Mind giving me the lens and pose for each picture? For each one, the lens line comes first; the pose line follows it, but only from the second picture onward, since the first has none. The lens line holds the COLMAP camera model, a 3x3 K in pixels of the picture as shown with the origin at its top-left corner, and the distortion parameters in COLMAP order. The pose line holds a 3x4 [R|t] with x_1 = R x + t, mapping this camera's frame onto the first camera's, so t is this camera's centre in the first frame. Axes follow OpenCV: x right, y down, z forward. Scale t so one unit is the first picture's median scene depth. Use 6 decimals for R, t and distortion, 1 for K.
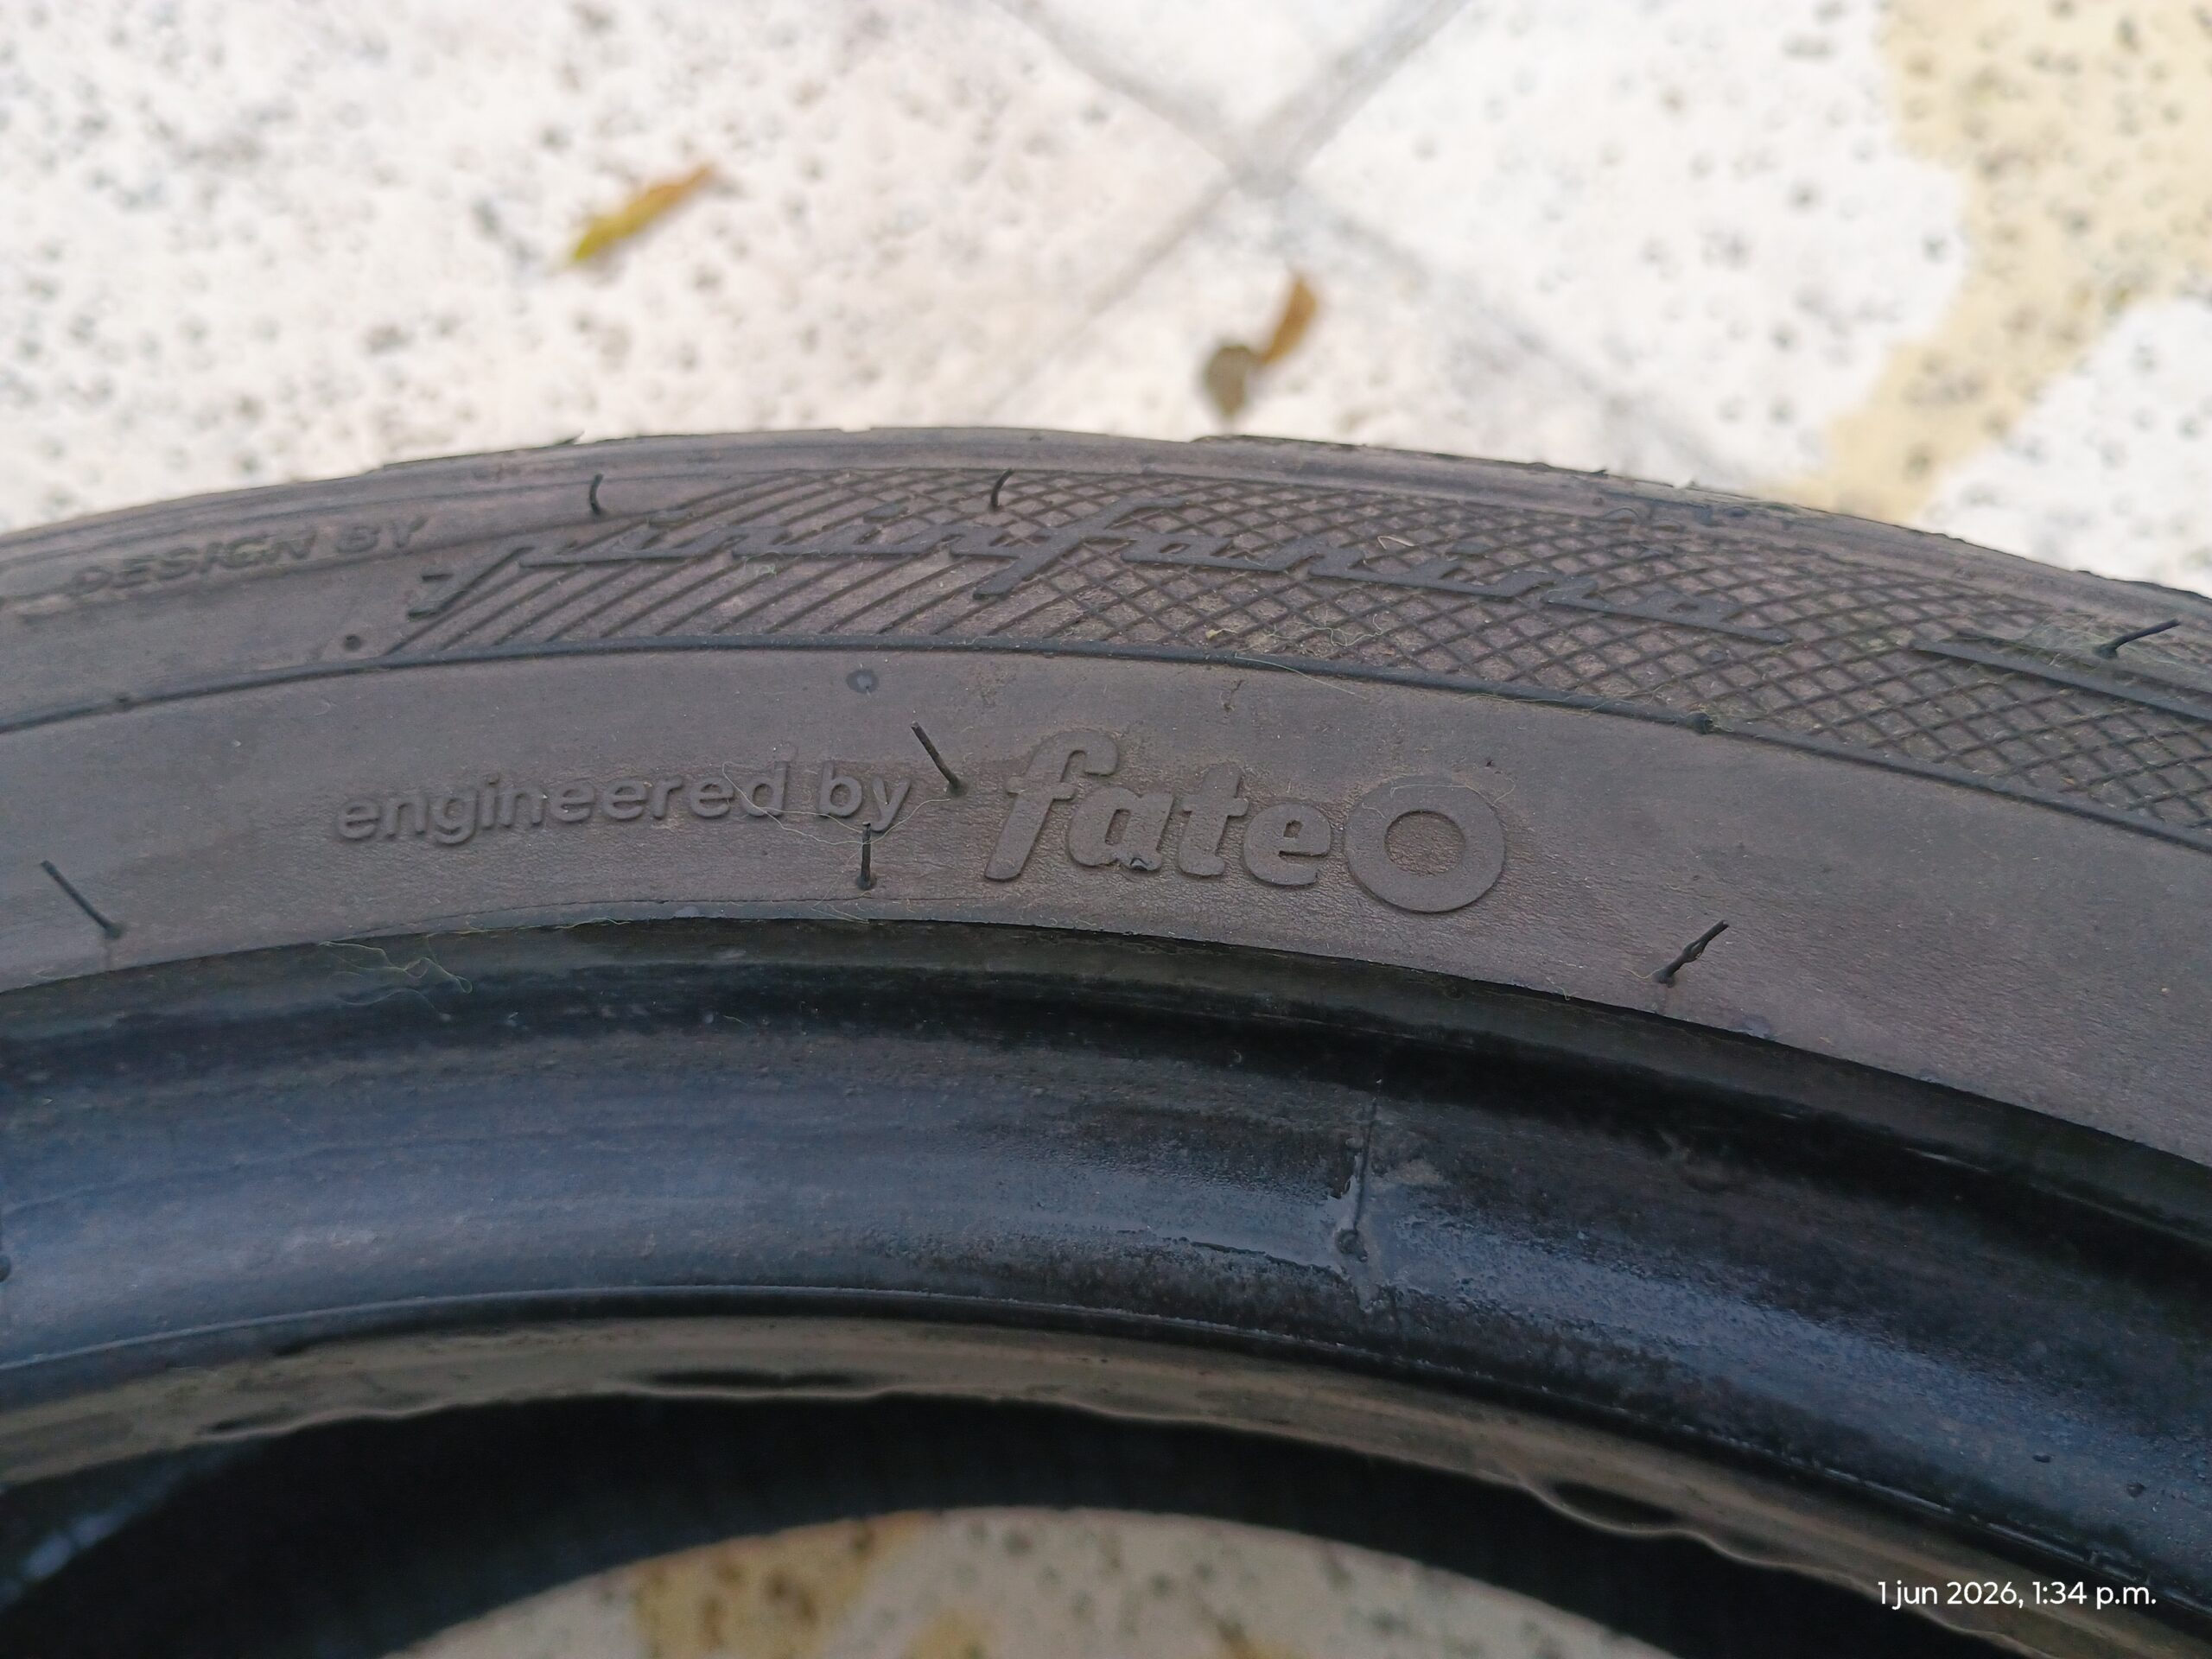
lens RADIAL K [[1933.4, 0, 1106.0], [0, 1933.4, 829.5], [0, 0, 1]] dist [0.039088, -0.010577]
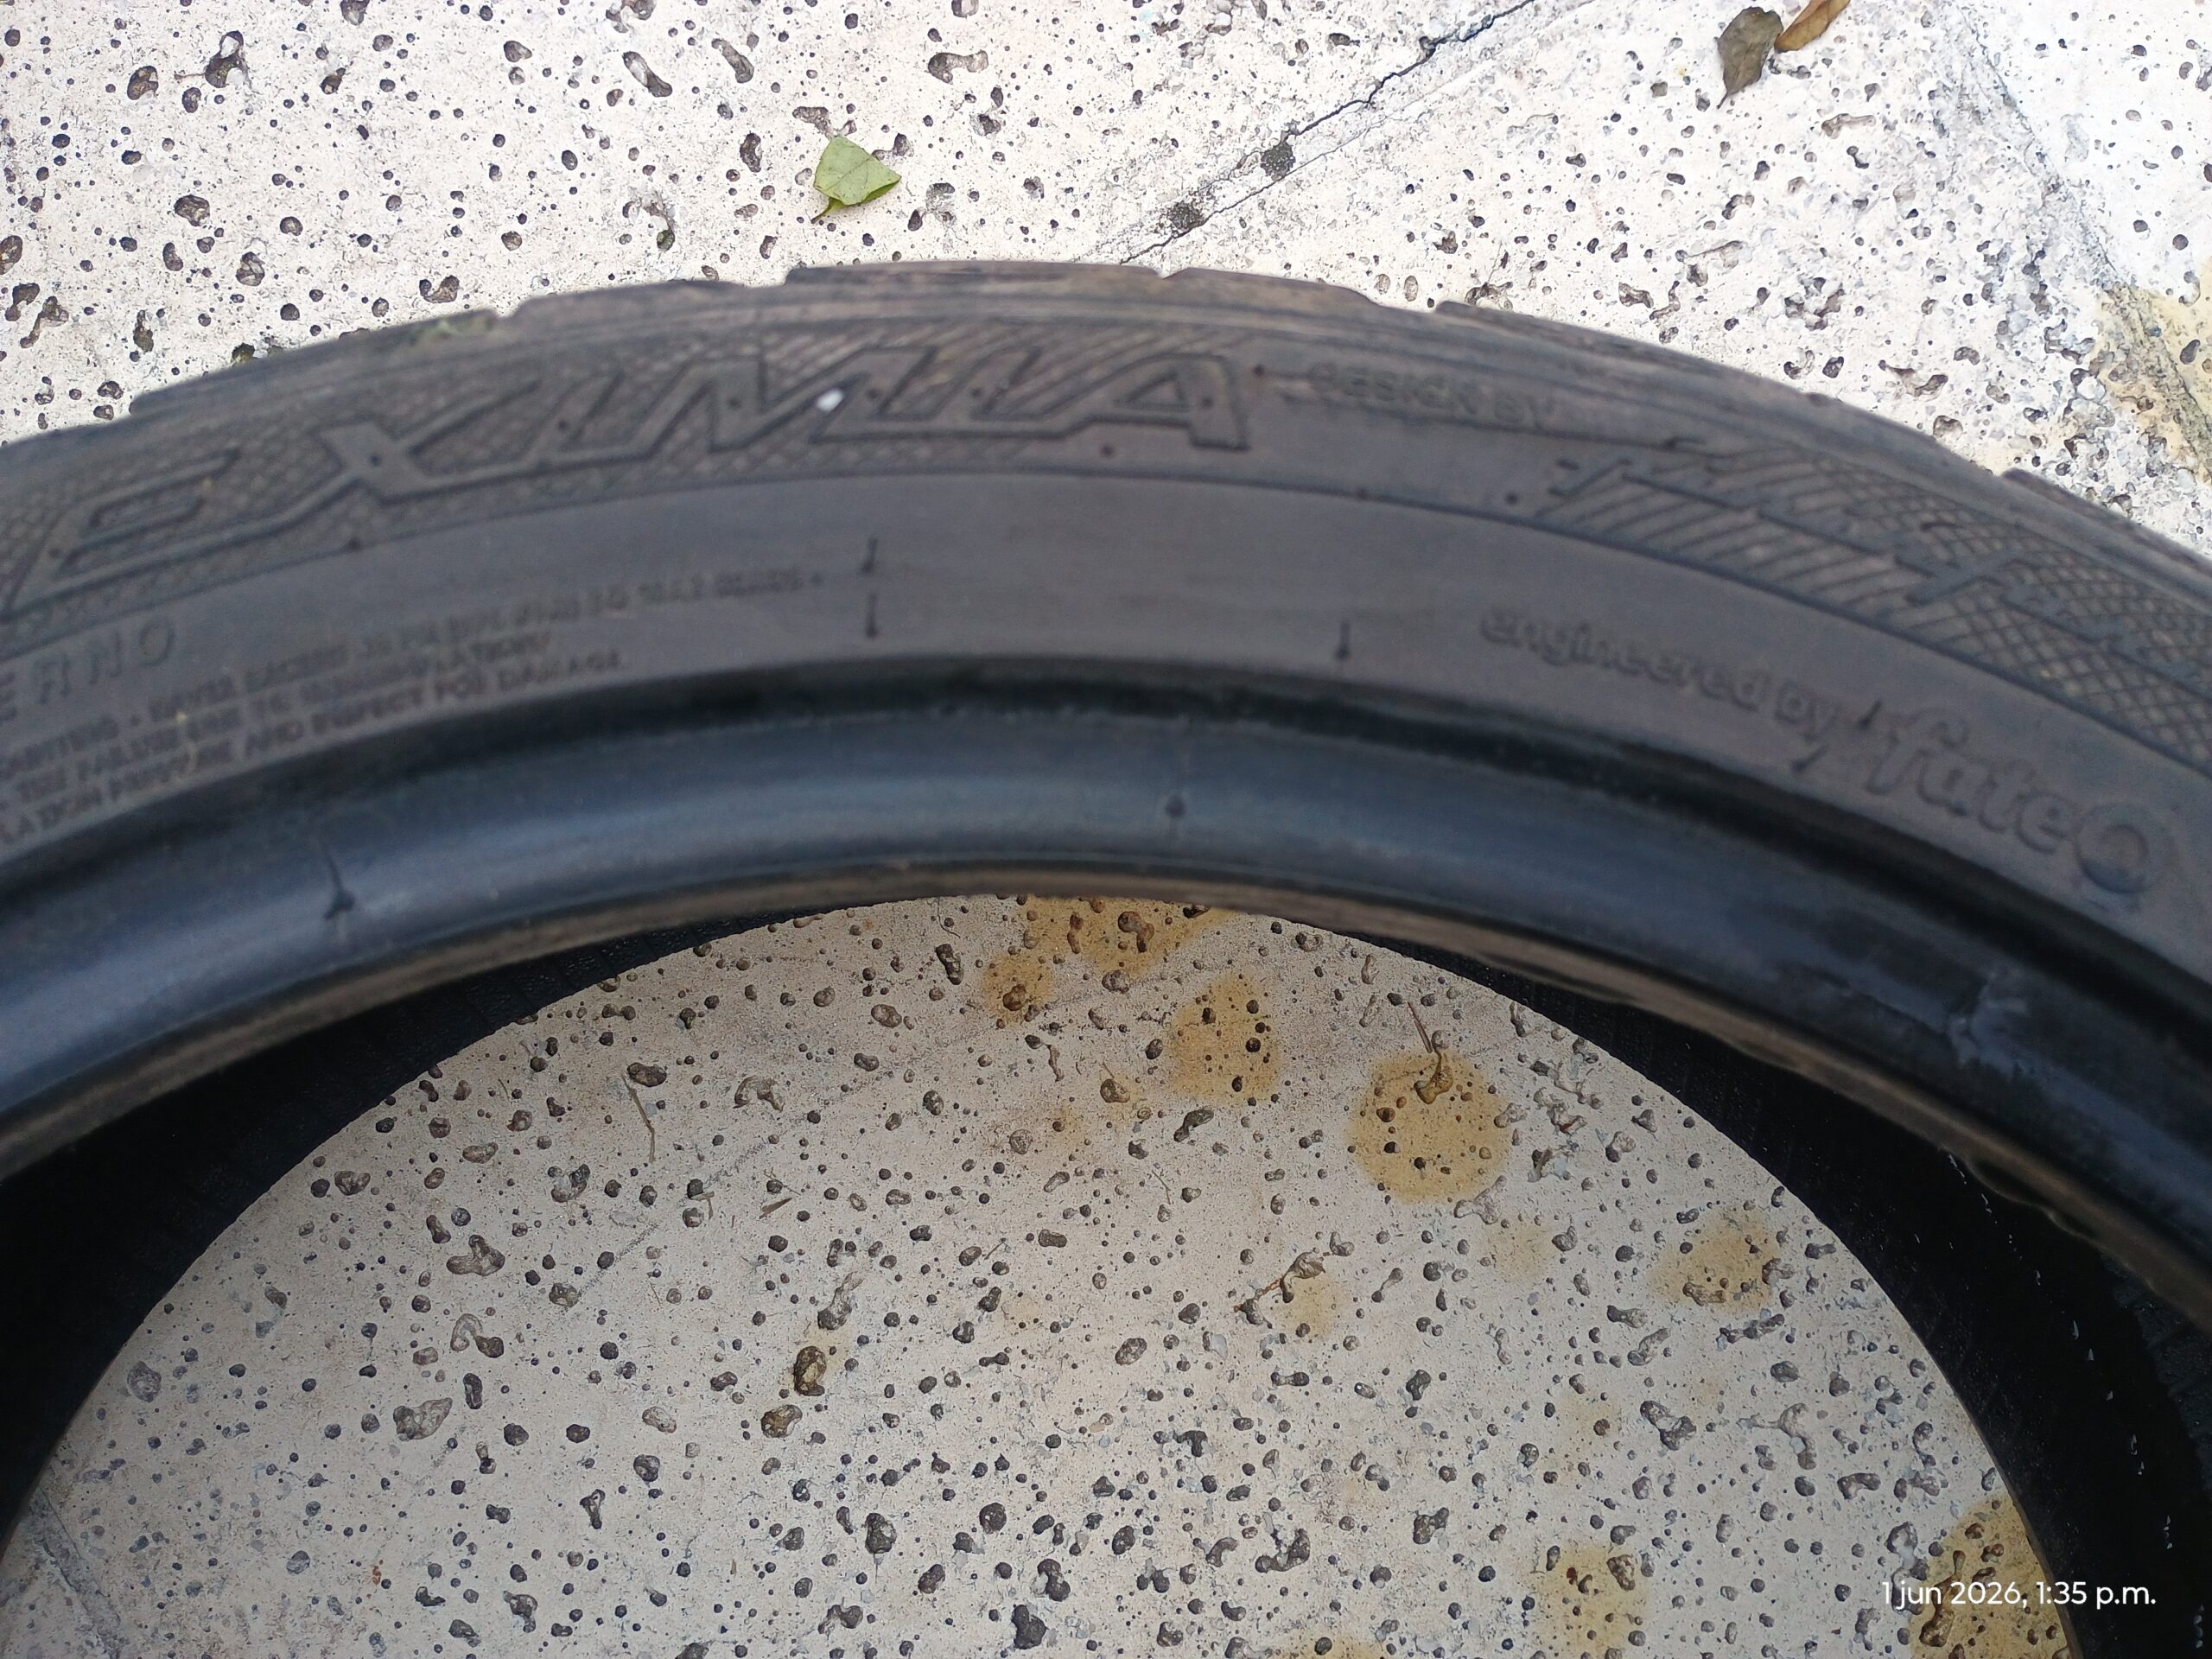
lens RADIAL K [[1933.4, 0, 1106.0], [0, 1933.4, 829.5], [0, 0, 1]] dist [0.039088, -0.010577]
pose [[0.954124, 0.275126, 0.118123, -0.809968], [-0.299274, 0.888294, 0.348381, -0.304134], [-0.009079, -0.367750, 0.929880, -0.522799]]
